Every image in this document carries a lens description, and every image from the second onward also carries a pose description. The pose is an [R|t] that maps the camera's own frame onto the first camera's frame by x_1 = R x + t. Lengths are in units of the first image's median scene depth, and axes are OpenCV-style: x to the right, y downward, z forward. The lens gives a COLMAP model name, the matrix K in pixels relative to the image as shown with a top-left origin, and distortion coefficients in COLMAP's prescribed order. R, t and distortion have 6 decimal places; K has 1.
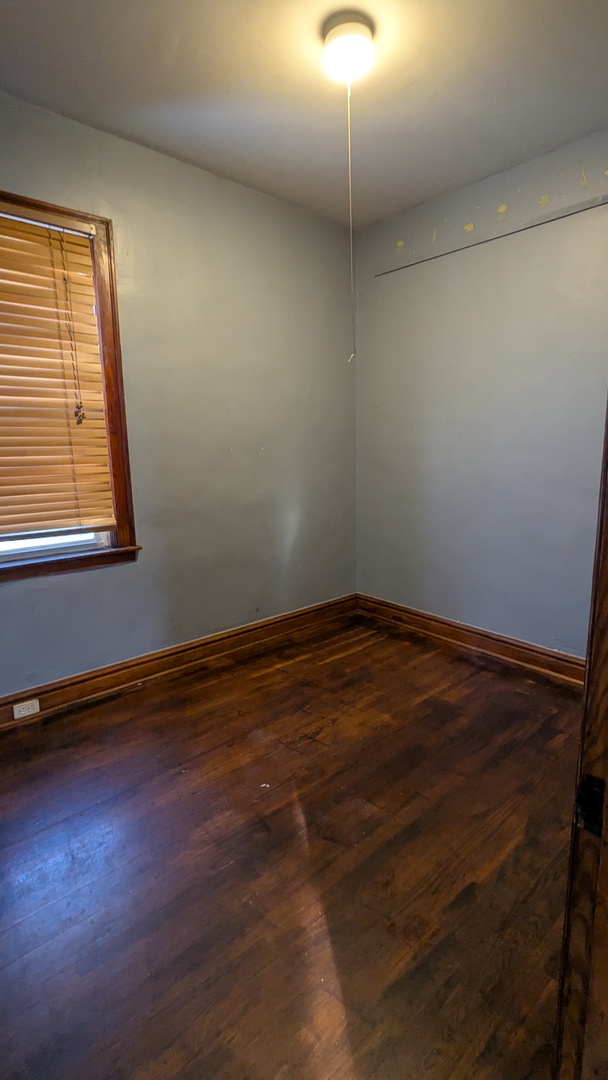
lens RADIAL K [[511.5, 0, 304.6], [0, 511.5, 538.6], [0, 0, 1]] dist [-0.016323, 0.000545]
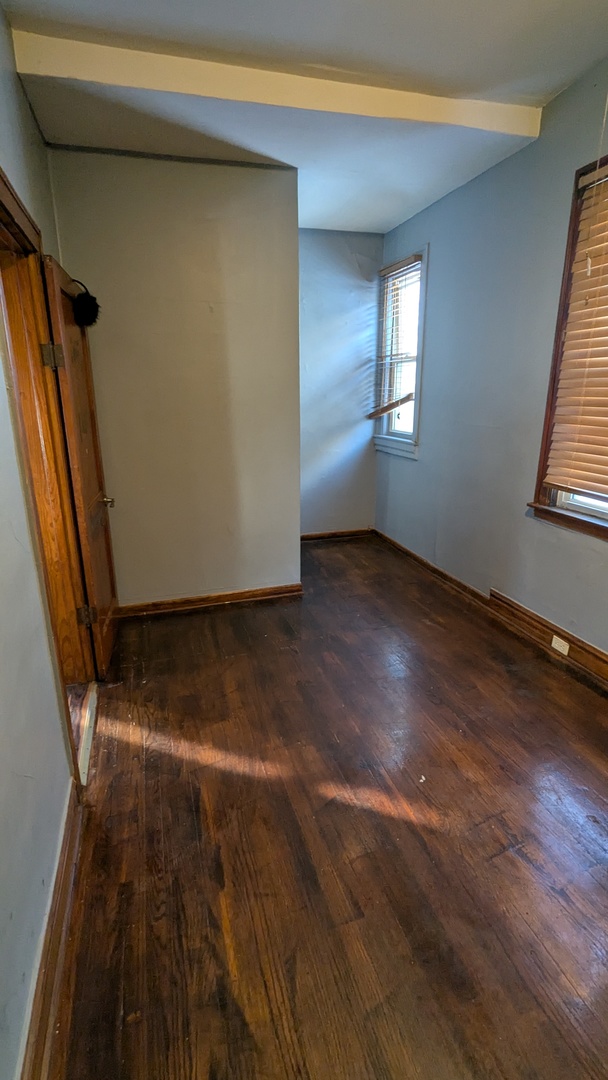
lens RADIAL K [[511.5, 0, 302.6], [0, 511.5, 541.4], [0, 0, 1]] dist [-0.016323, 0.000545]
pose [[-0.424004, 0.279136, -0.861571, 0.883466], [-0.143250, 0.918671, 0.368133, -0.305968], [0.894260, 0.279510, -0.349534, 1.232446]]
